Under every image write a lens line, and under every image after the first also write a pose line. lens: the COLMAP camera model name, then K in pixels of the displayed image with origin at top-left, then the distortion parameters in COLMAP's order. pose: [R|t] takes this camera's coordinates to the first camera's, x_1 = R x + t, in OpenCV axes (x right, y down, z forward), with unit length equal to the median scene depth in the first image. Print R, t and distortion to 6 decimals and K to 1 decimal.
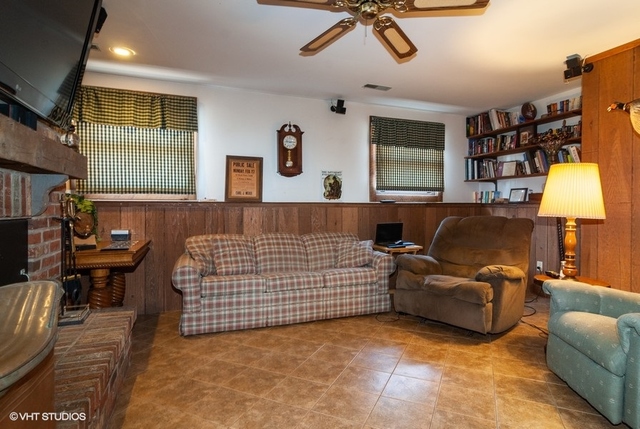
lens RADIAL K [[353.7, 0, 322.2], [0, 353.7, 209.2], [0, 0, 1]] dist [0.004290, 0.001807]
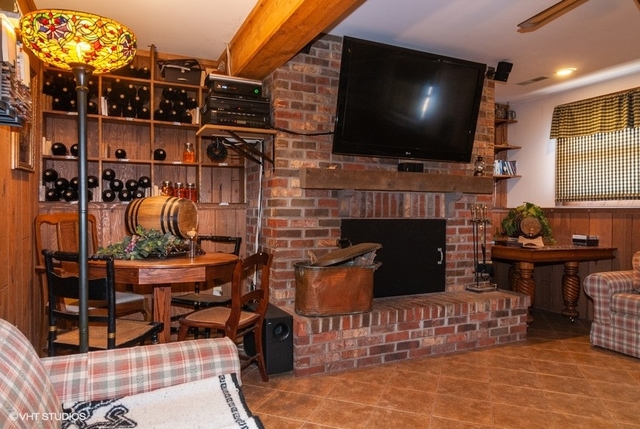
lens RADIAL K [[440.4, 0, 320.9], [0, 440.4, 215.5], [0, 0, 1]] dist [0.002993, 0.000860]
pose [[0.070568, 0.003818, -0.997500, 0.764288], [-0.014197, 0.999895, 0.002823, 0.007461], [0.997406, 0.013962, 0.070615, 0.159739]]
